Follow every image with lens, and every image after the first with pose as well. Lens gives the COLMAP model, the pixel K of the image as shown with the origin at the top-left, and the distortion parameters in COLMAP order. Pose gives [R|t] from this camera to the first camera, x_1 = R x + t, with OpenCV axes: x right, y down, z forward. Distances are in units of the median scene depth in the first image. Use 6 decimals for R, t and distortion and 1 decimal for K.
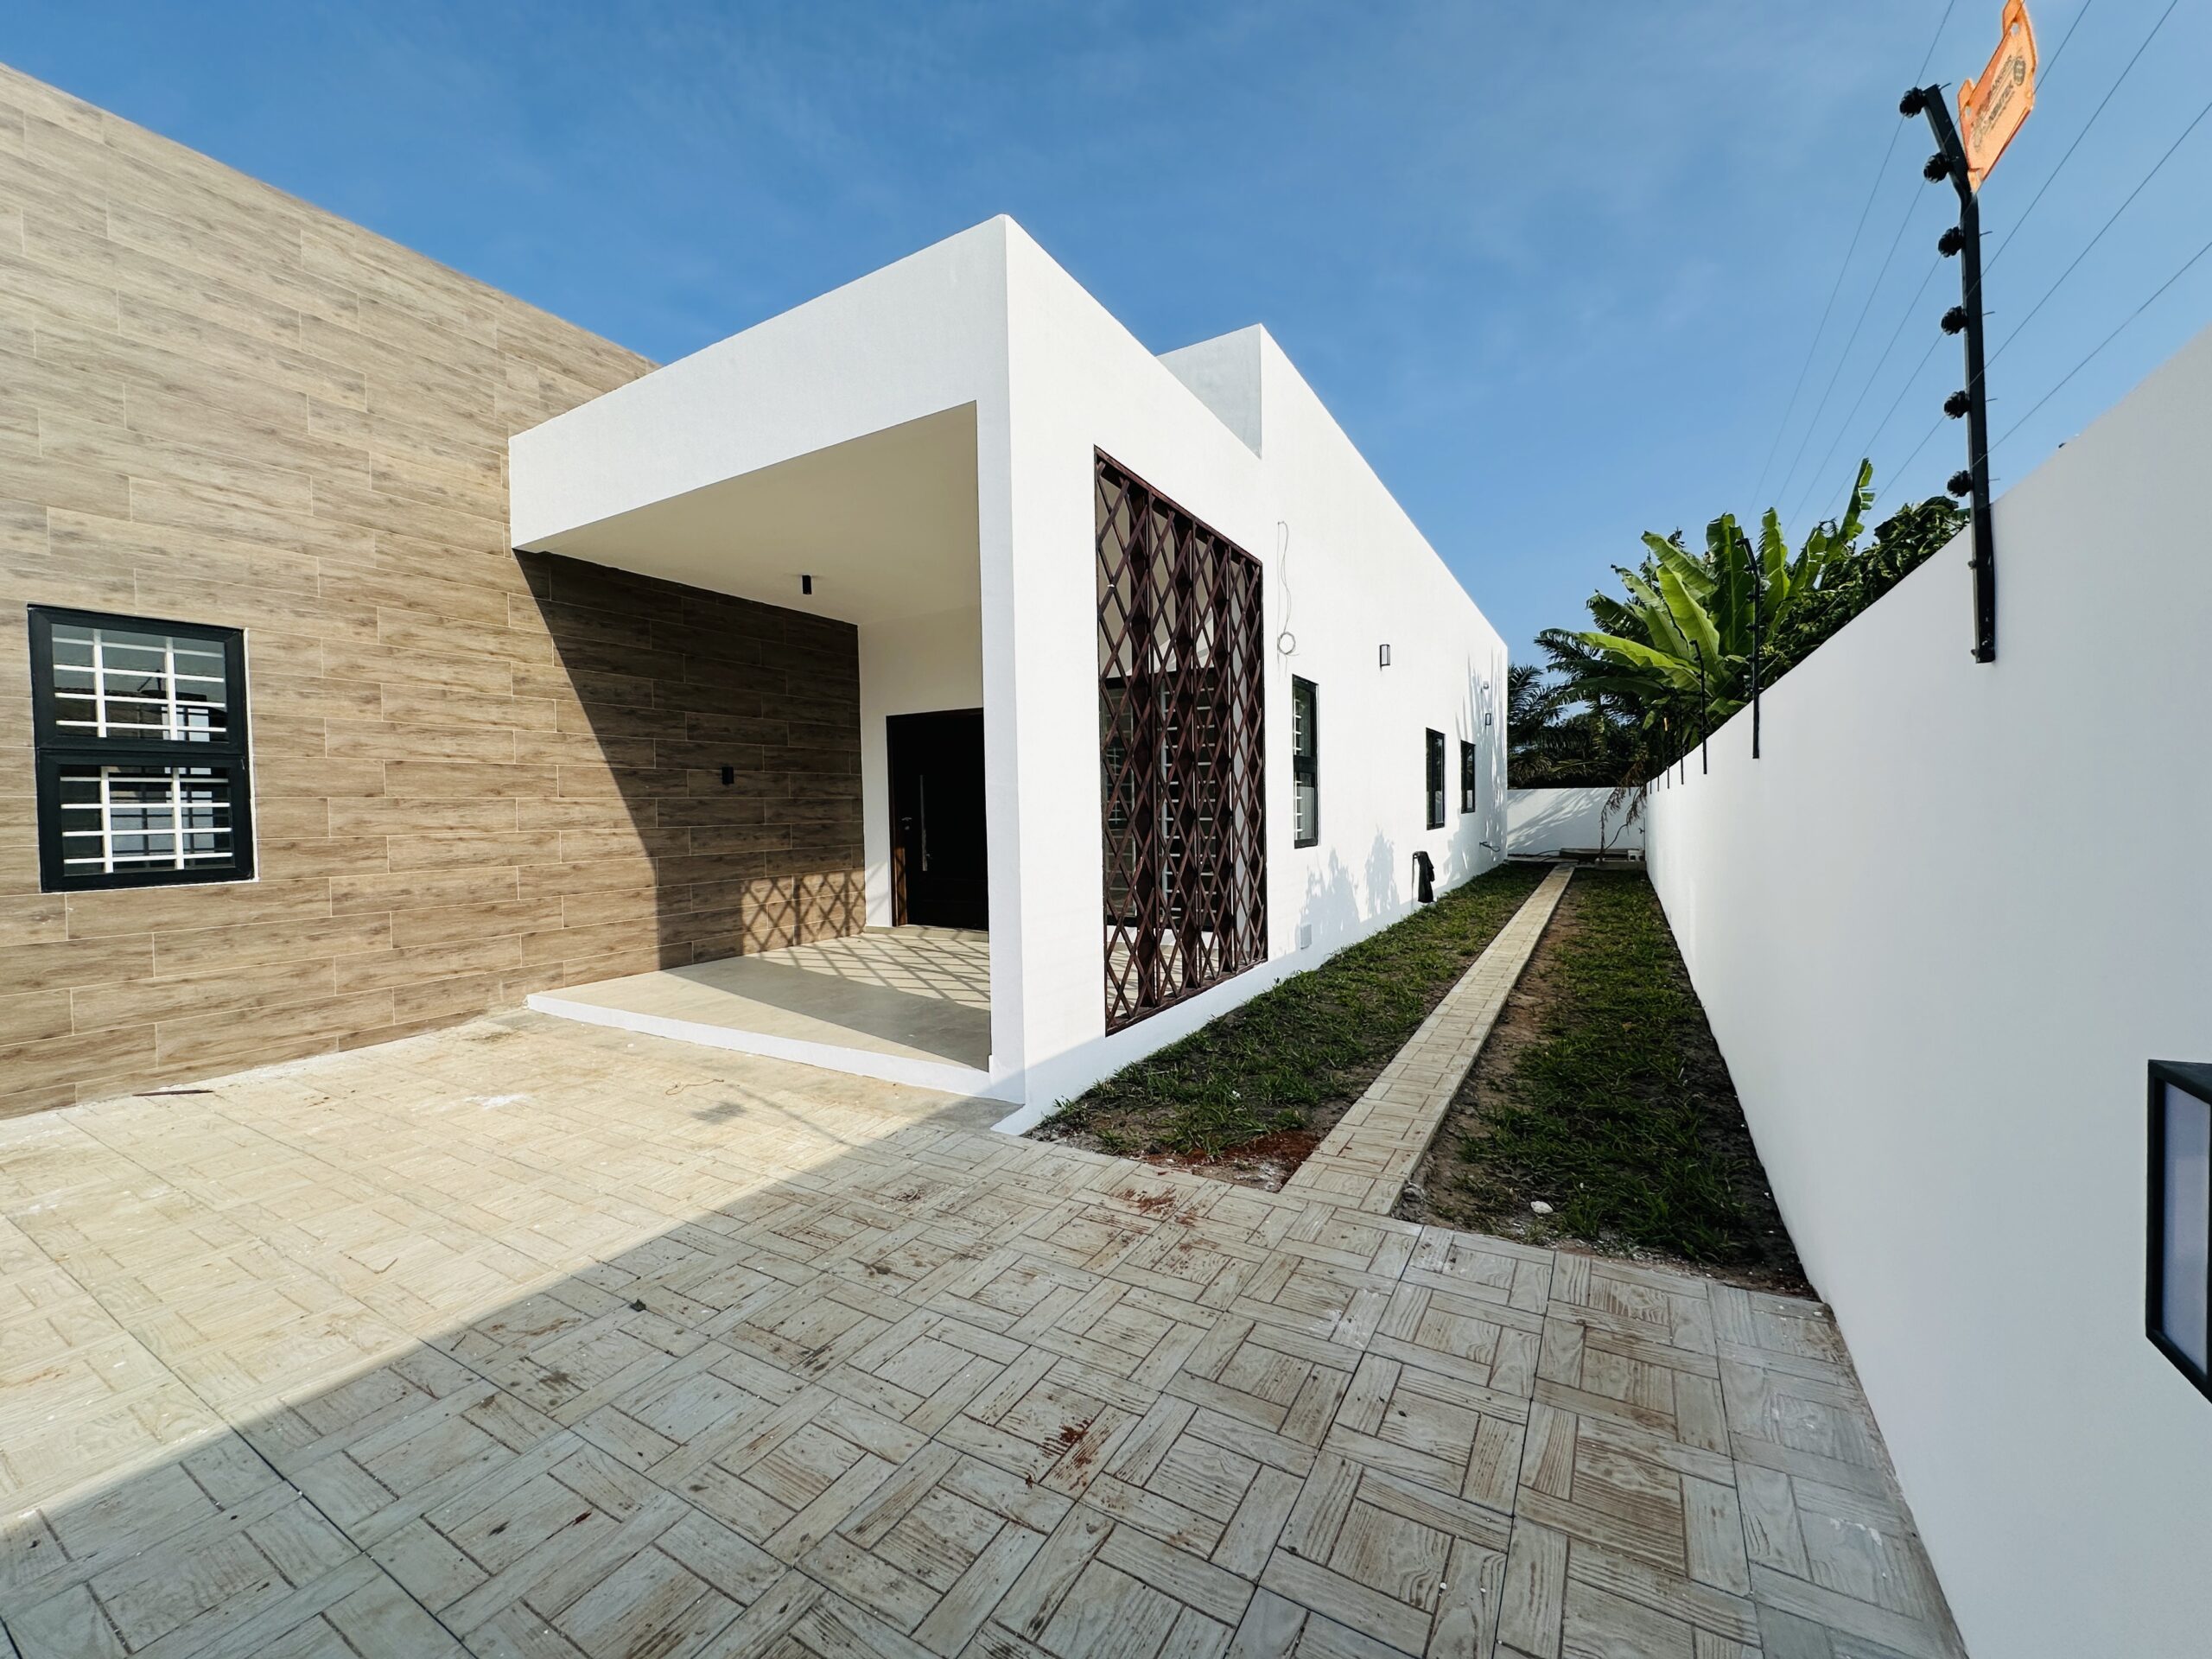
lens RADIAL K [[887.6, 0, 1109.1], [0, 887.6, 834.1], [0, 0, 1]] dist [-0.004857, 0.000835]
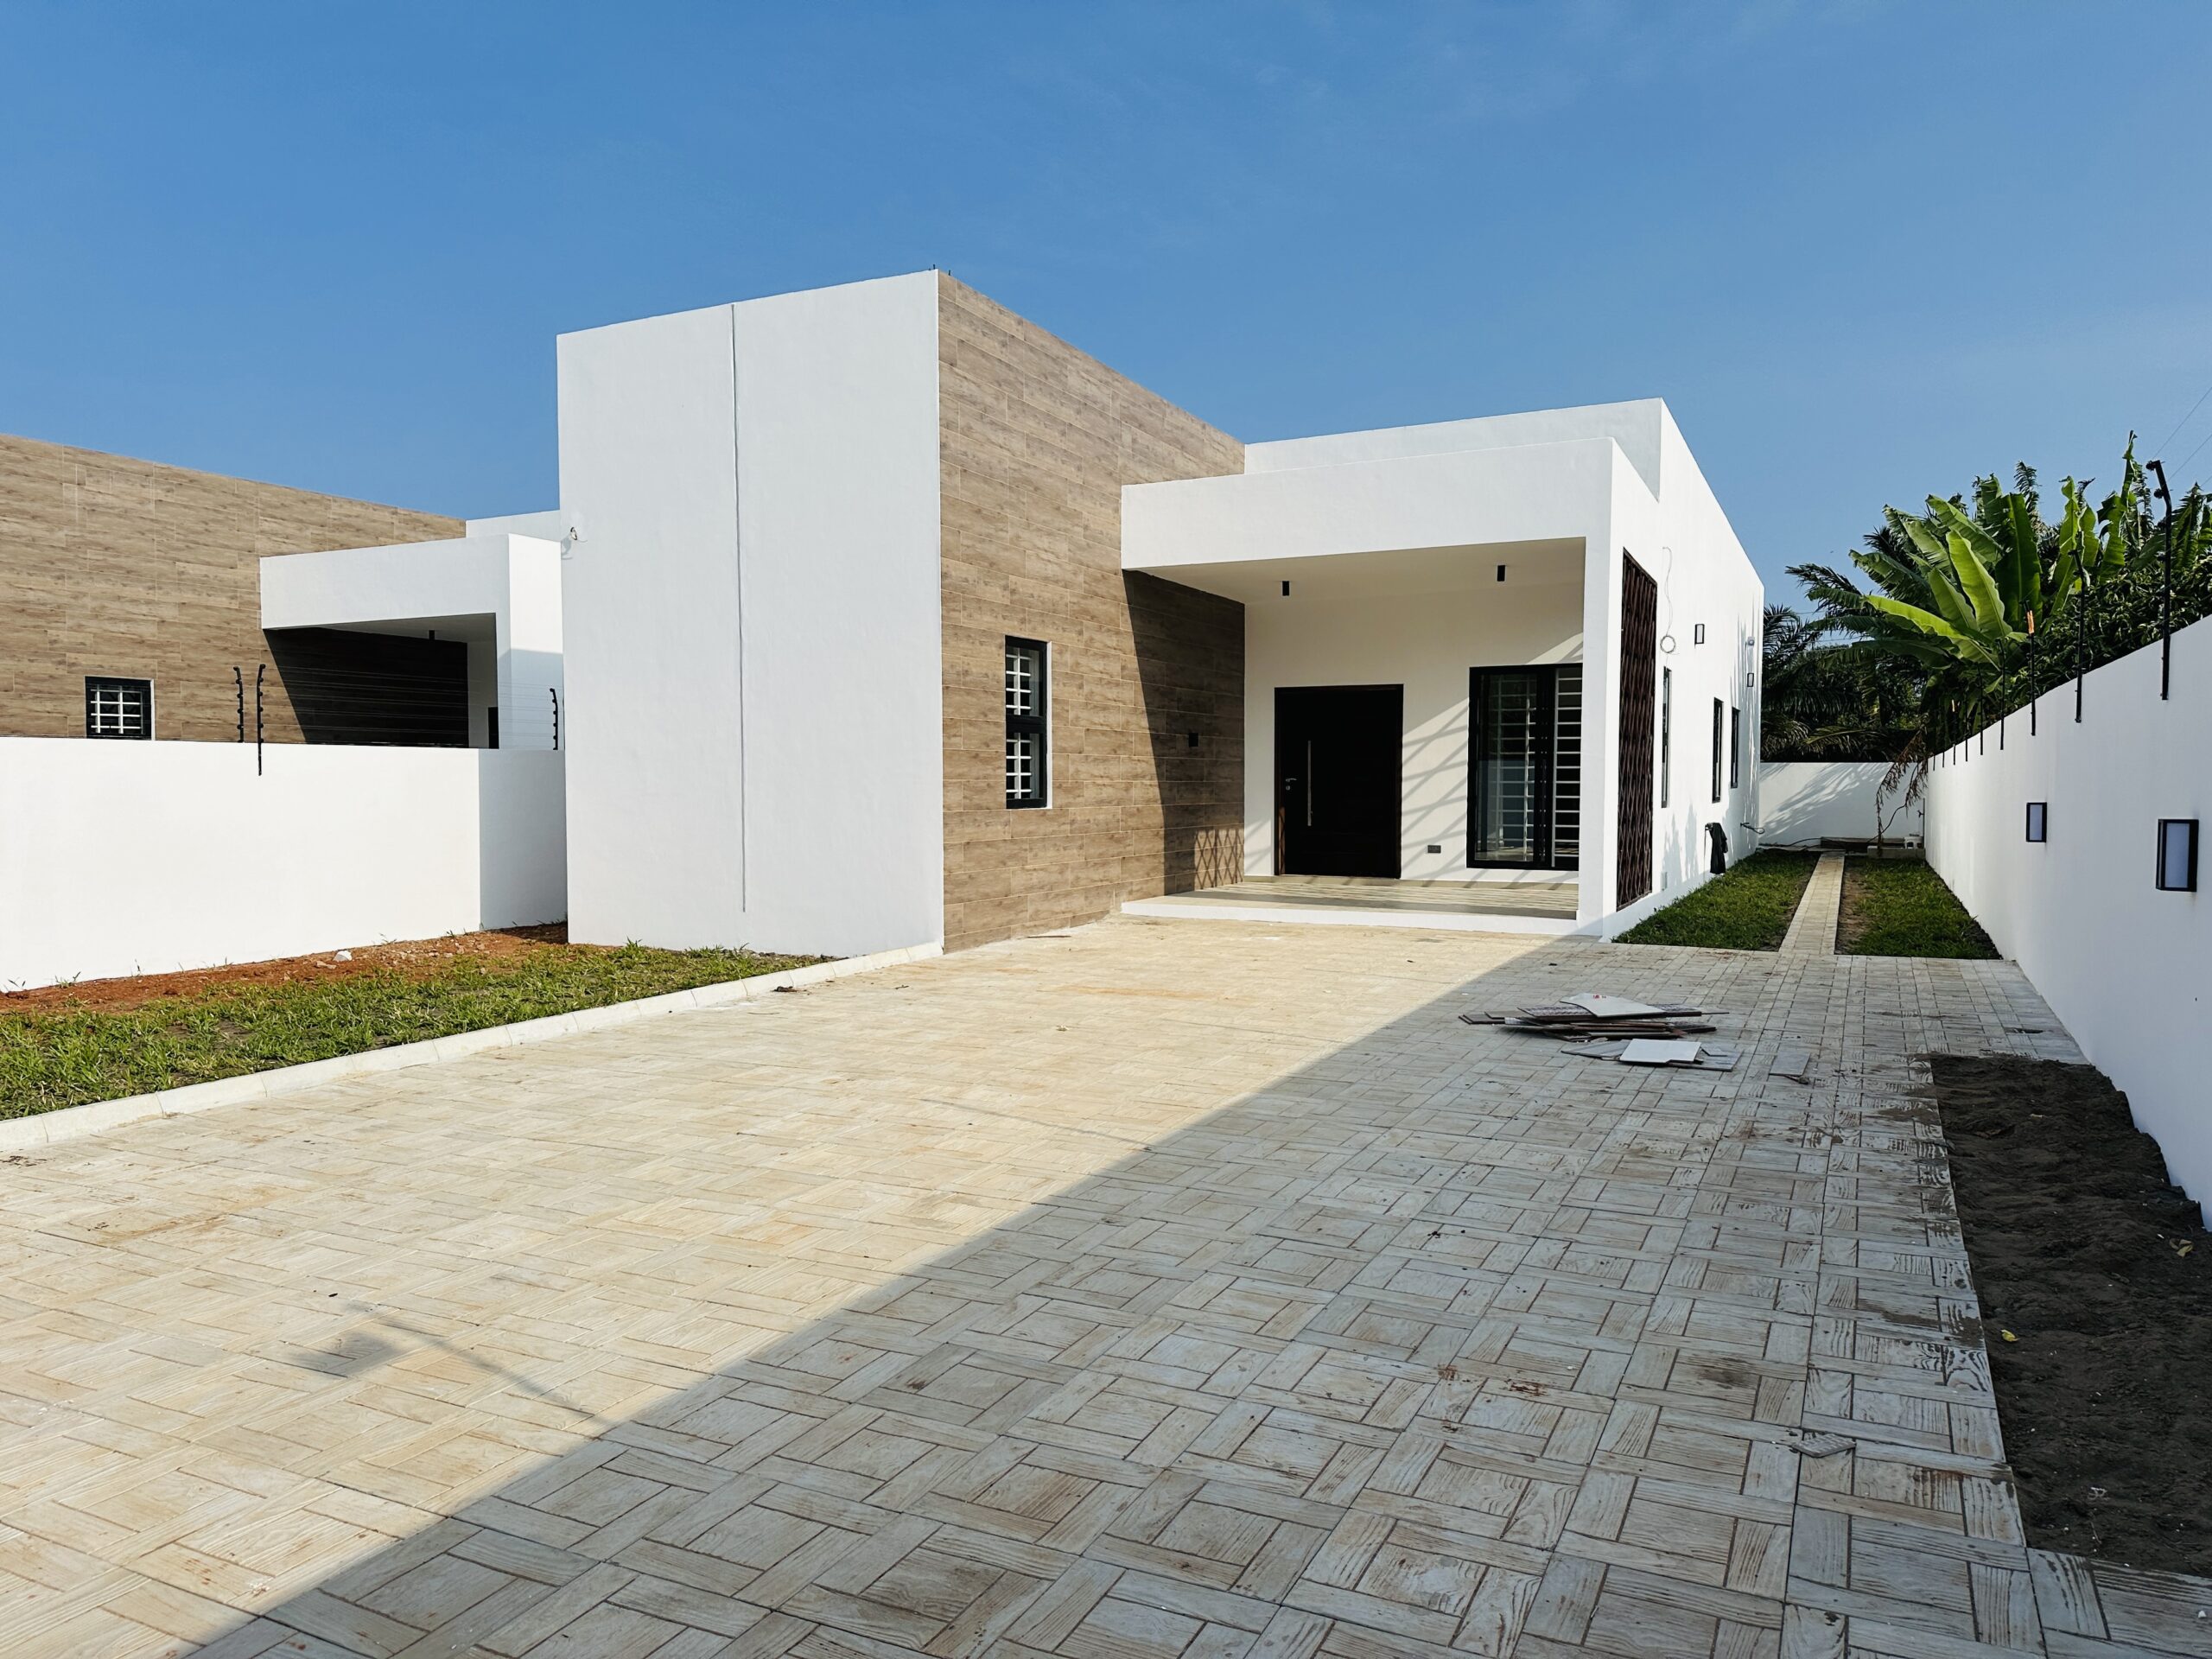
lens RADIAL K [[1544.1, 0, 1117.0], [0, 1544.1, 833.5], [0, 0, 1]] dist [0.067169, -0.085003]
pose [[0.997002, 0.014257, 0.076056, -0.613325], [-0.014302, 0.999898, 0.000047, 0.055191], [-0.076048, -0.001135, 0.997104, -0.952185]]
